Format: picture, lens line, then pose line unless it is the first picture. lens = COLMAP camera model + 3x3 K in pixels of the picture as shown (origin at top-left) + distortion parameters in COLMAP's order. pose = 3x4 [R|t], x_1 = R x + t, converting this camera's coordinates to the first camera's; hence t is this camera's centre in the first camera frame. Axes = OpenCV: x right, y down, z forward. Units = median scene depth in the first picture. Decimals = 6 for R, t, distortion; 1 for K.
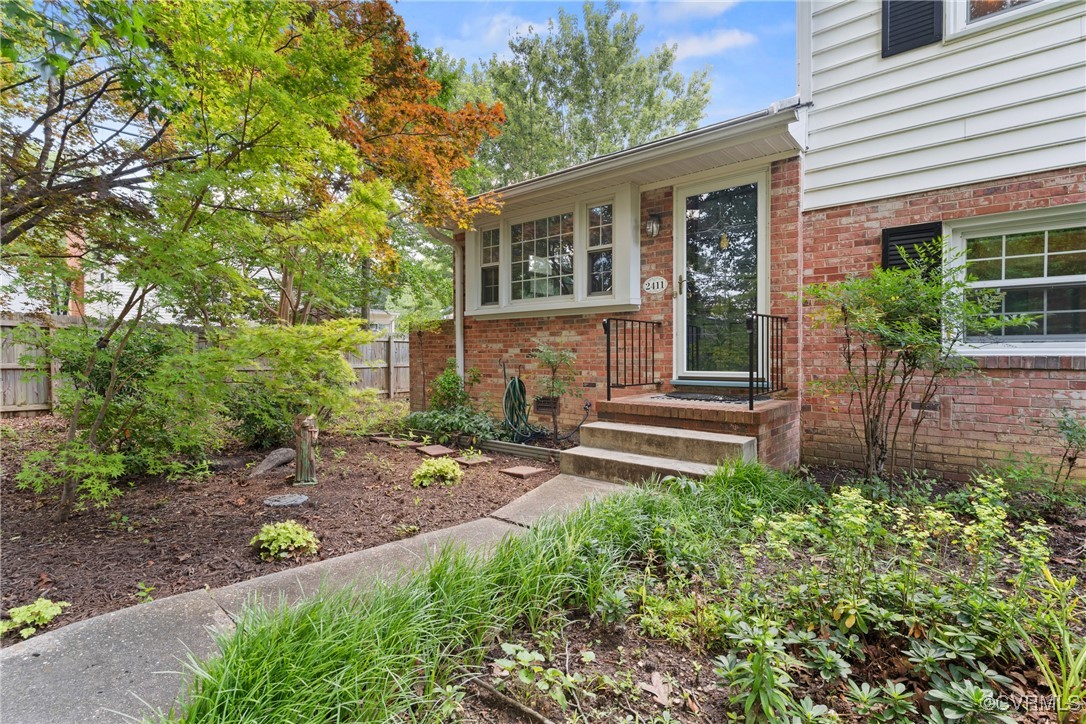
lens RADIAL K [[542.8, 0, 550.7], [0, 542.8, 349.4], [0, 0, 1]] dist [0.008290, 0.000876]
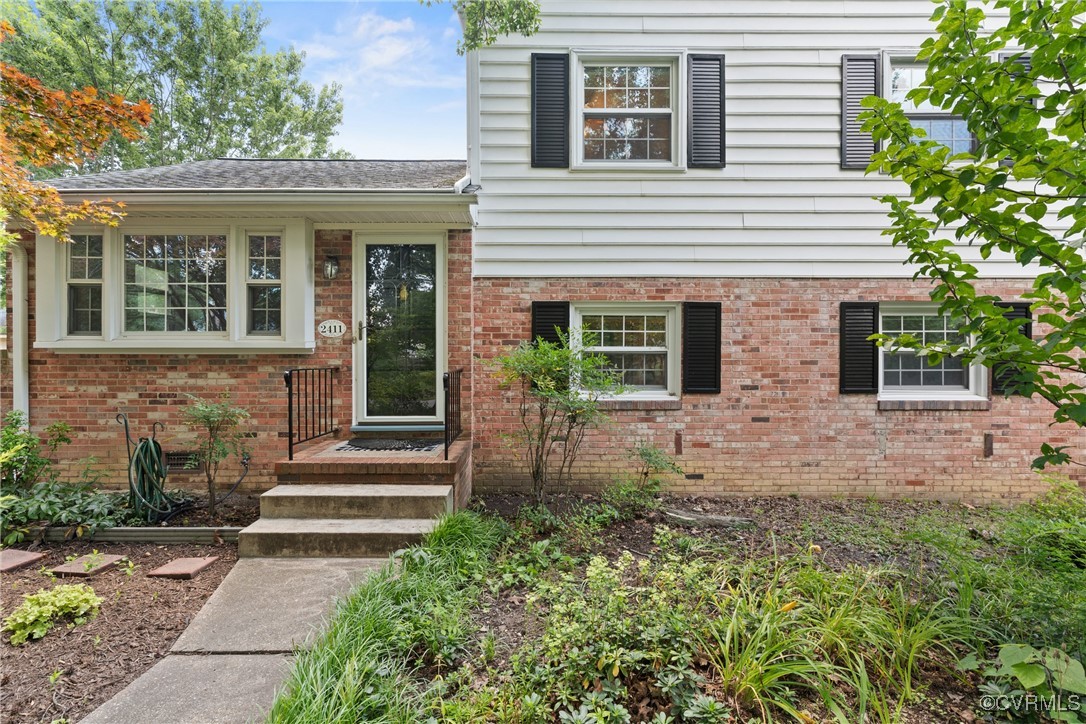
lens RADIAL K [[514.2, 0, 544.0], [0, 514.2, 343.6], [0, 0, 1]] dist [0.004244, -0.000282]
pose [[0.754869, 0.010265, 0.655796, -0.131632], [-0.007299, 0.999947, -0.007251, -0.091597], [-0.655835, 0.000686, 0.754904, 0.056395]]
